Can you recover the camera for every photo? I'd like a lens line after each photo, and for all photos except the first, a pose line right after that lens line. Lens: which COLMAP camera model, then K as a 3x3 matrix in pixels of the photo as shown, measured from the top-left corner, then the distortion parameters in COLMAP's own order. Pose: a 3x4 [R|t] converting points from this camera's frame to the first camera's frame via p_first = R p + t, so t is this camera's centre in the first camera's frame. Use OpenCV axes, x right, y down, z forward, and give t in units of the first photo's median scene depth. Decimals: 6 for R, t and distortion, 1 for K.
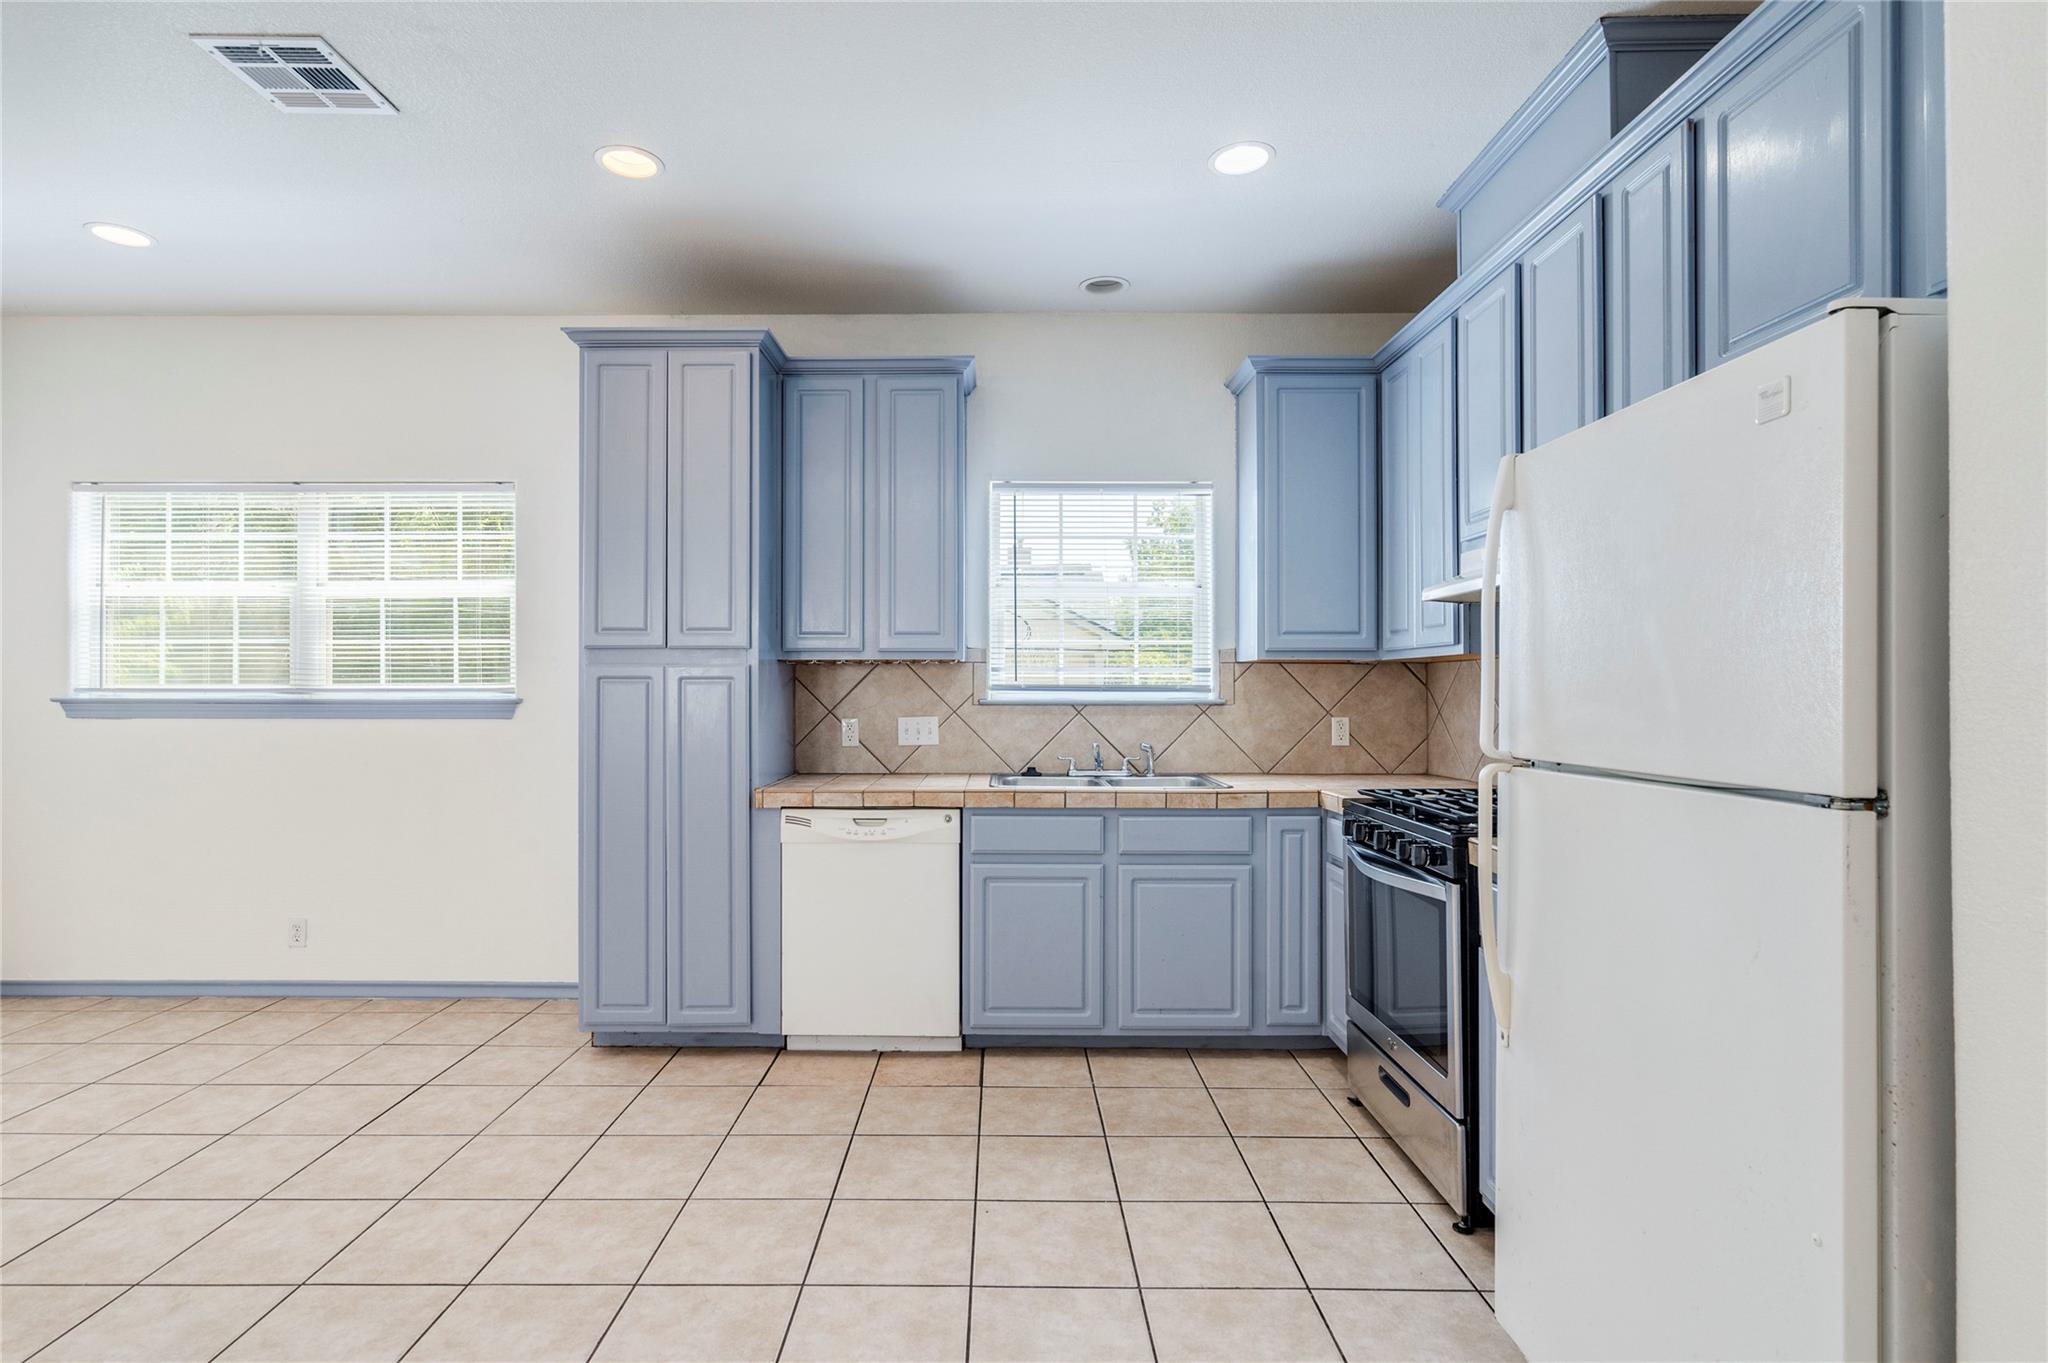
lens RADIAL K [[1011.7, 0, 1007.5], [0, 1011.7, 684.4], [0, 0, 1]] dist [-0.008604, 0.005167]
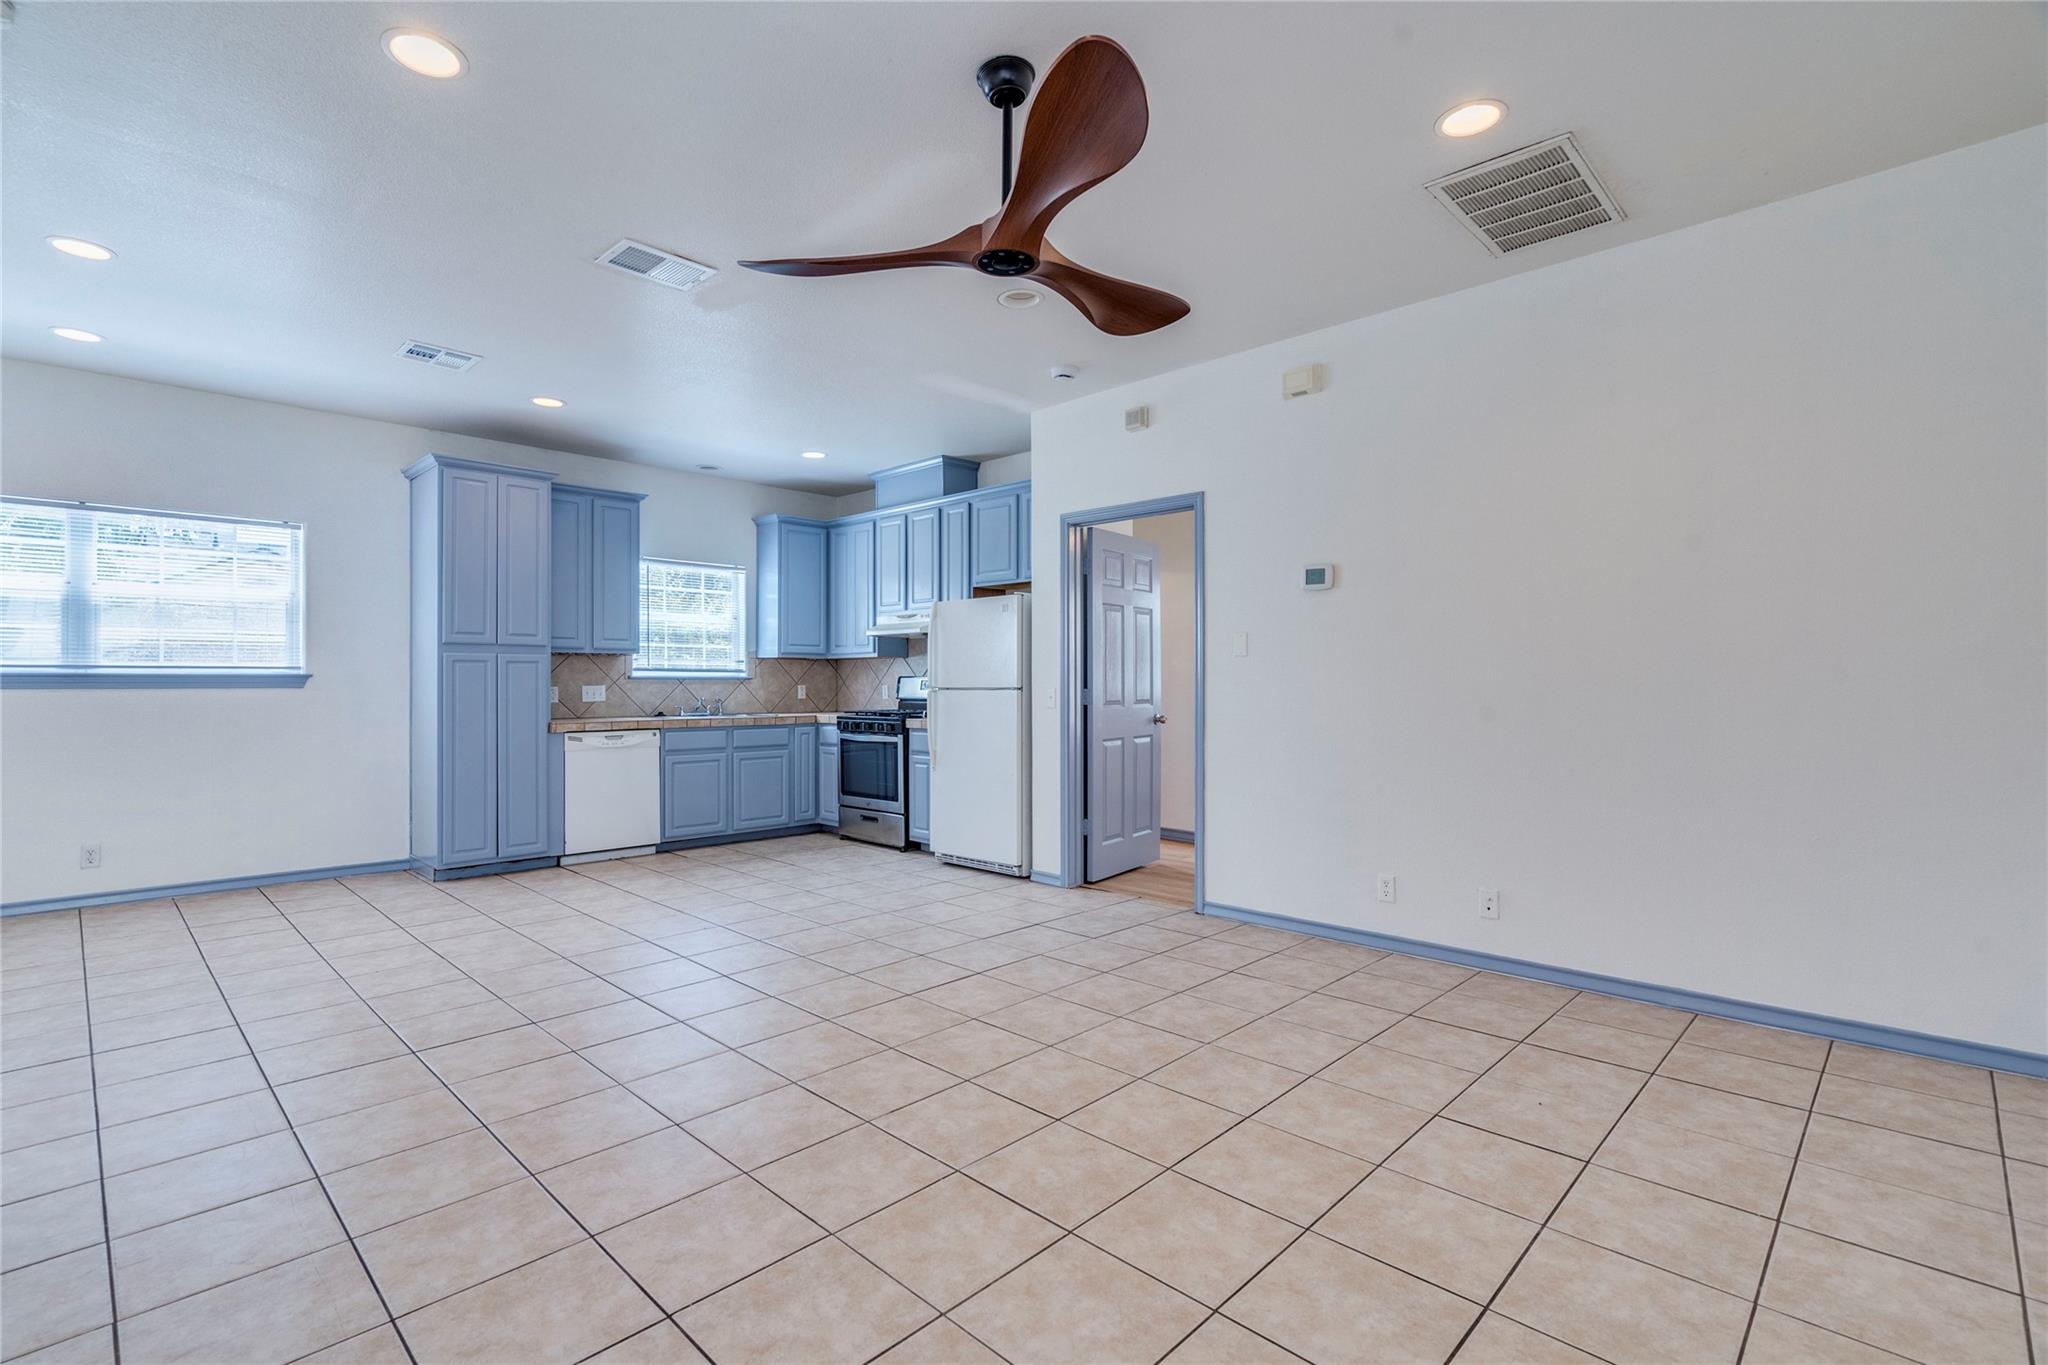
lens RADIAL K [[954.8, 0, 1038.7], [0, 954.8, 670.4], [0, 0, 1]] dist [0.001424, 0.000271]
pose [[0.683718, 0.009454, 0.729685, -0.843761], [-0.003377, 0.999946, -0.009791, 0.021160], [-0.729738, 0.004230, 0.683714, -0.770880]]
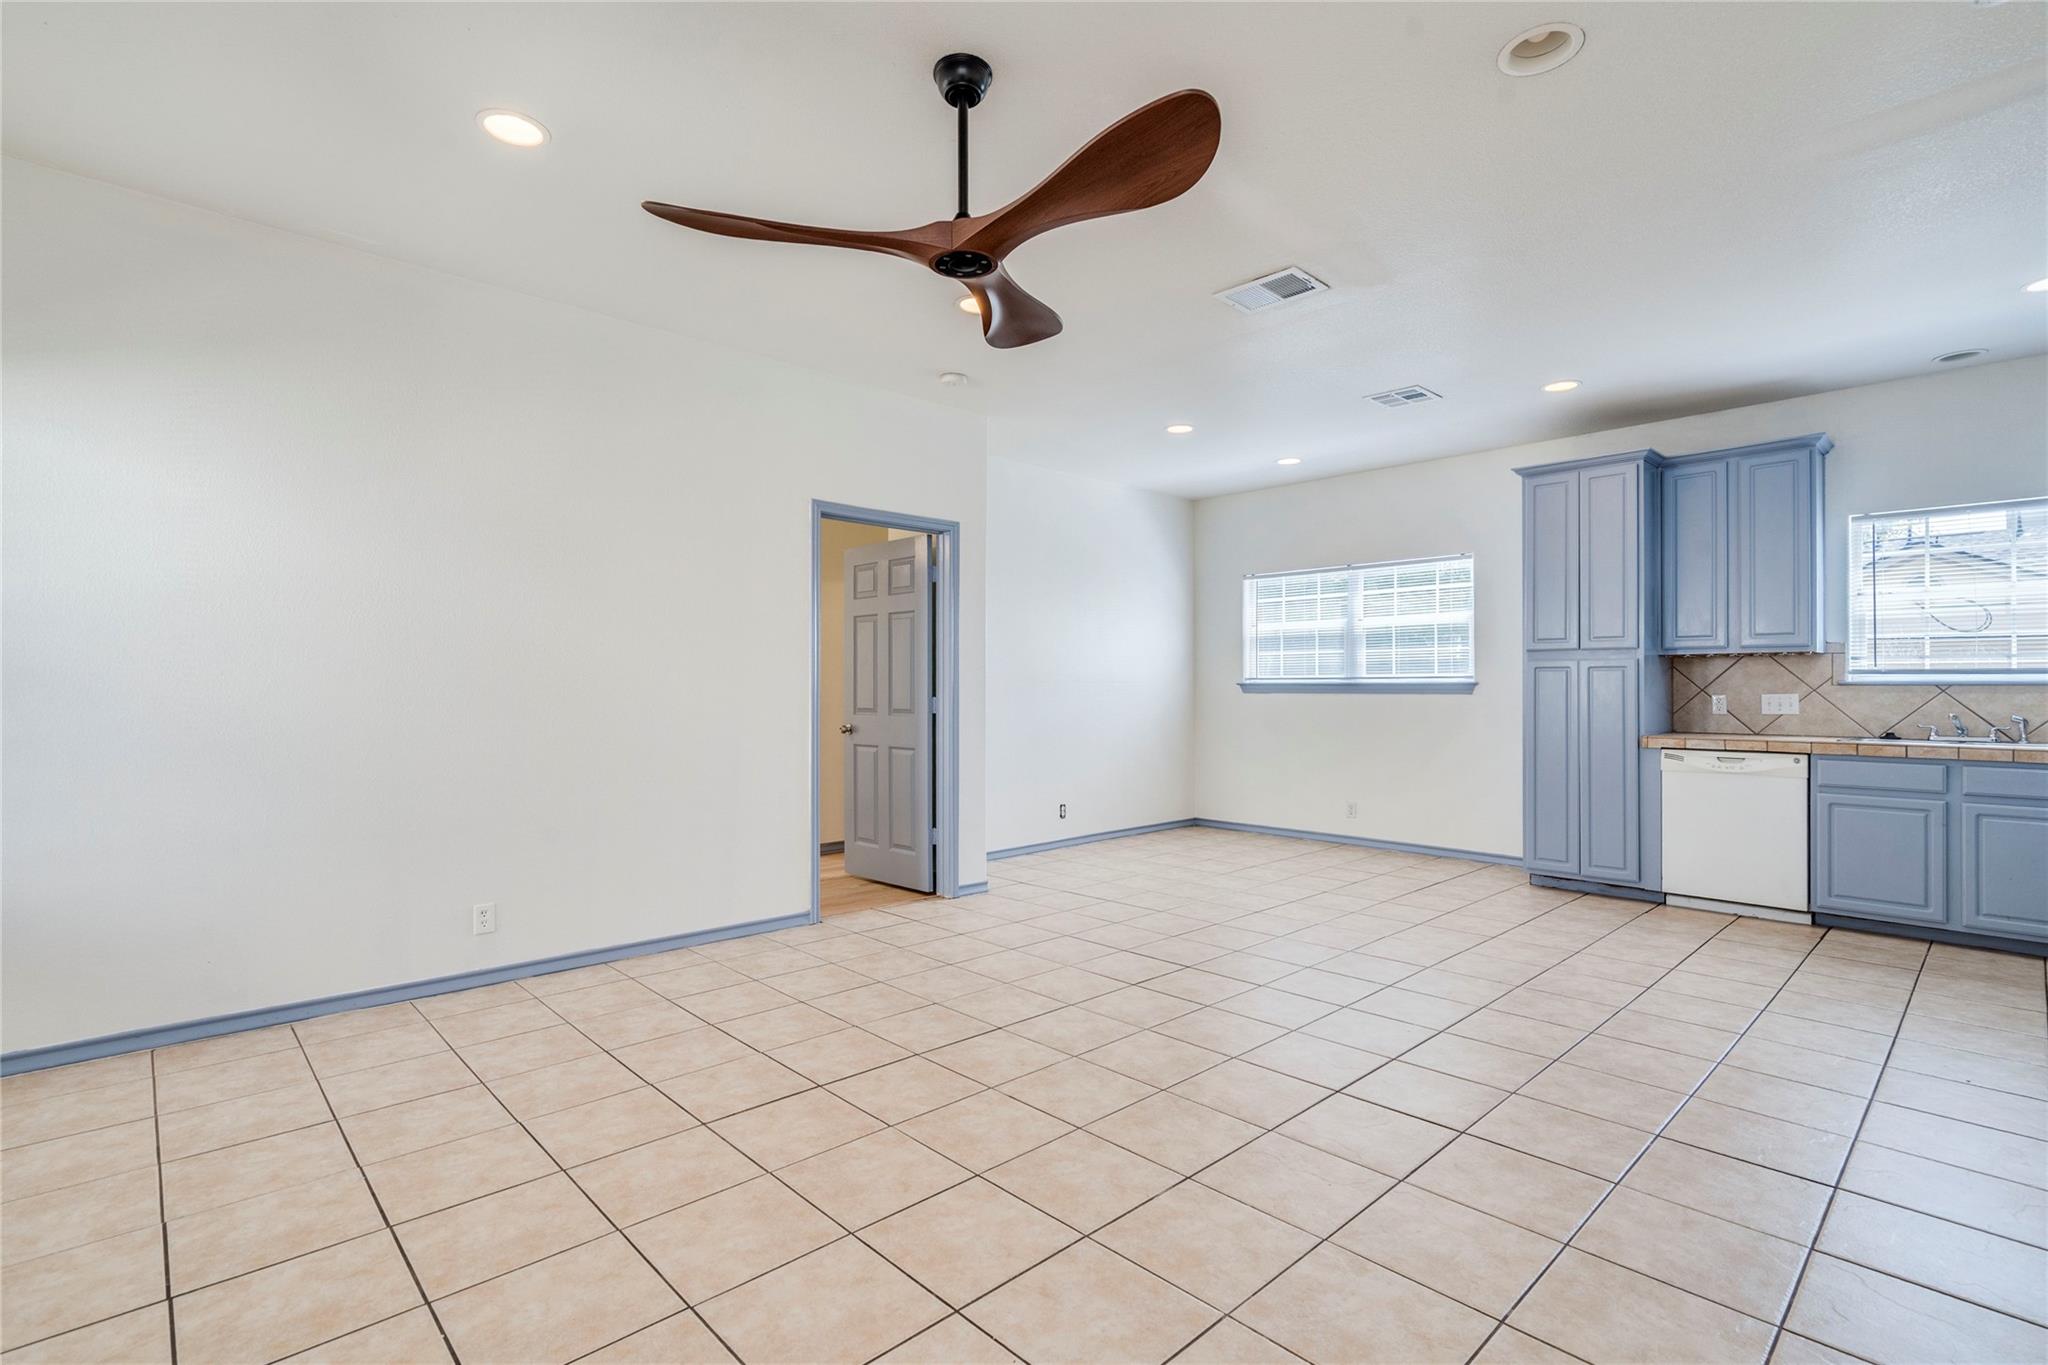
lens RADIAL K [[954.8, 0, 1004.2], [0, 954.8, 682.8], [0, 0, 1]] dist [0.001424, 0.000271]
pose [[0.676869, -0.004058, -0.736092, 0.168574], [0.002436, 0.999992, -0.003273, 0.020214], [0.736100, 0.000422, 0.676873, -0.715943]]
